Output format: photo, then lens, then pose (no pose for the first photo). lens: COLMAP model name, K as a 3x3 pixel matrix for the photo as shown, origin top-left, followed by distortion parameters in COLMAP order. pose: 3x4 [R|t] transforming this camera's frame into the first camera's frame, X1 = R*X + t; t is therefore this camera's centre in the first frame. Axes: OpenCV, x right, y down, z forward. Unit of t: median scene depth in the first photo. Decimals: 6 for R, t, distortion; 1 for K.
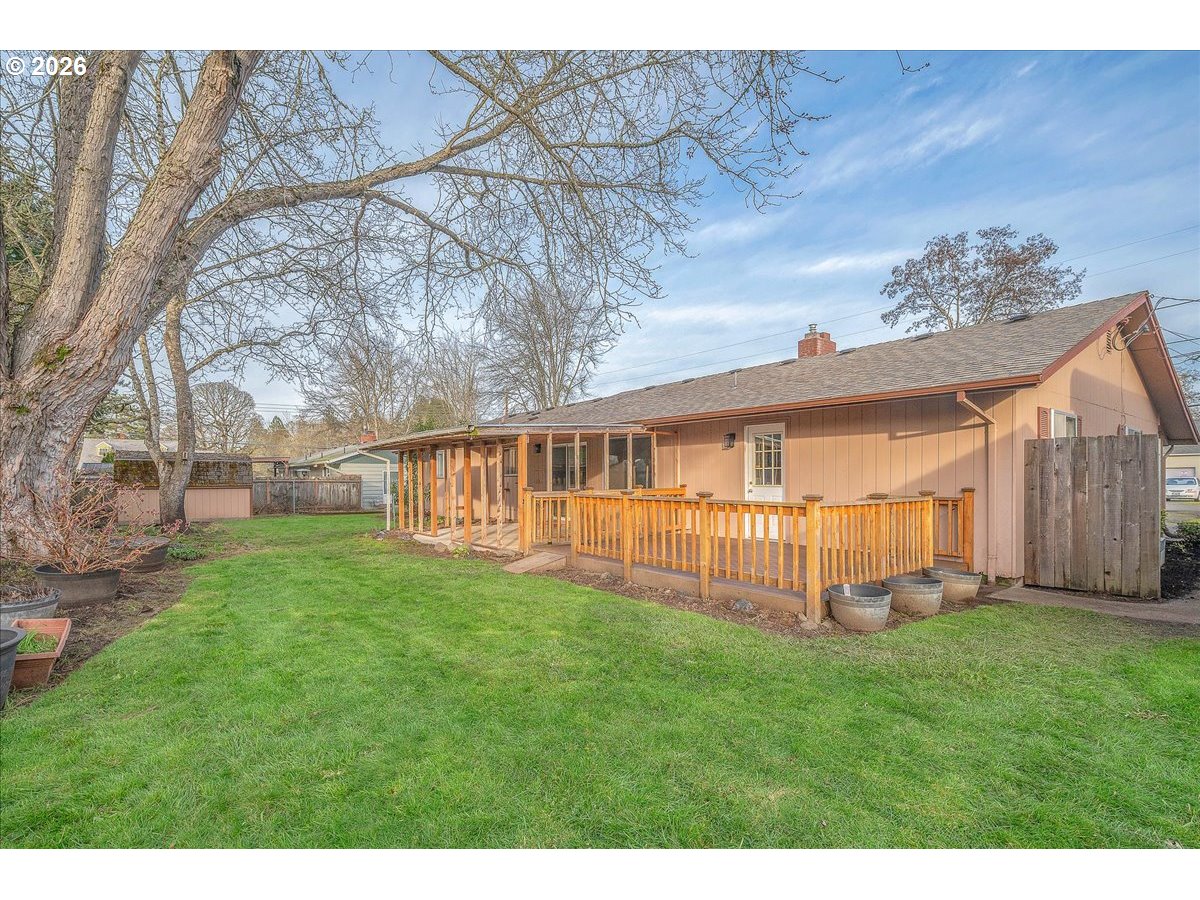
lens RADIAL K [[551.4, 0, 580.5], [0, 551.4, 478.6], [0, 0, 1]] dist [0.000019, 0.000368]
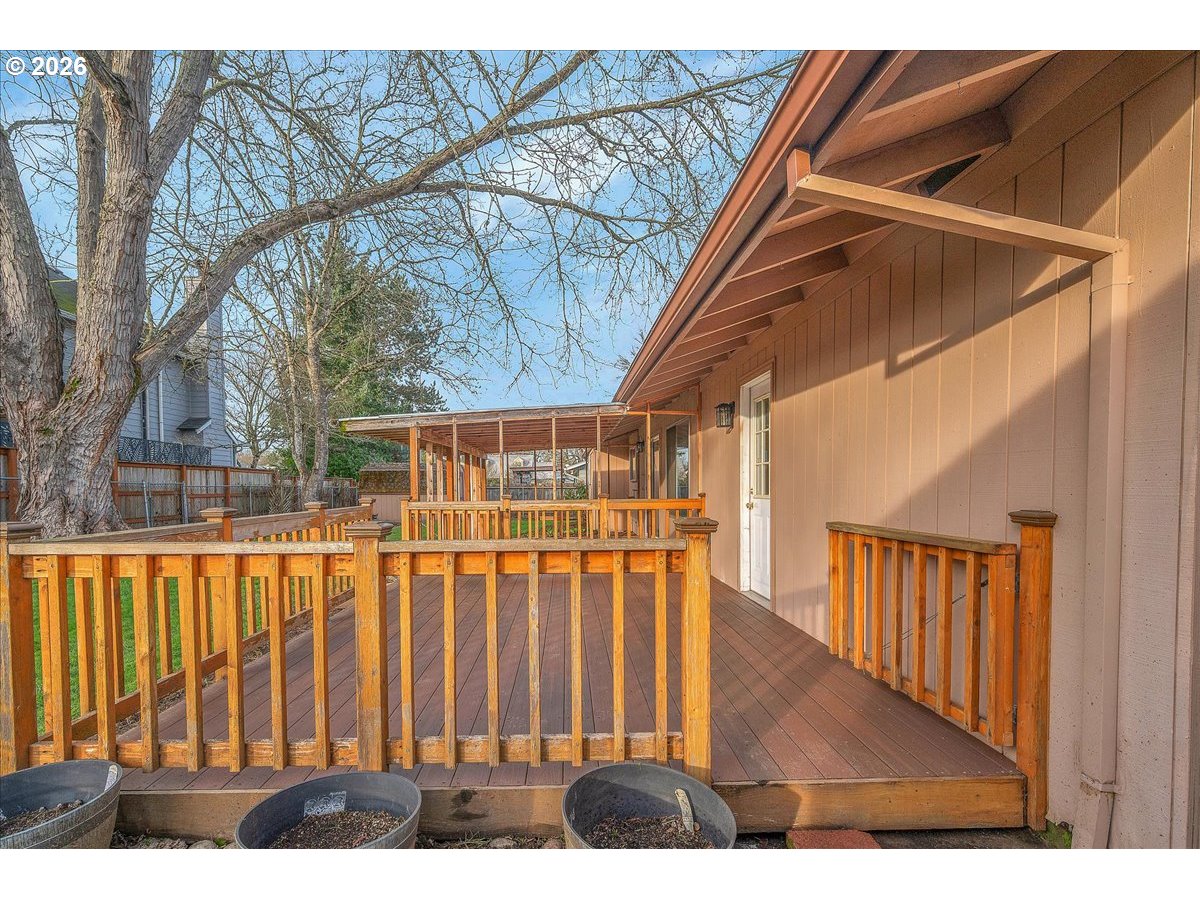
lens RADIAL K [[554.8, 0, 571.8], [0, 554.8, 505.3], [0, 0, 1]] dist [0.001129, 0.000071]
pose [[0.808199, 0.018477, -0.588620, 0.672567], [0.003387, 0.999345, 0.036021, 0.002453], [0.588900, -0.031106, 0.807607, 0.626712]]
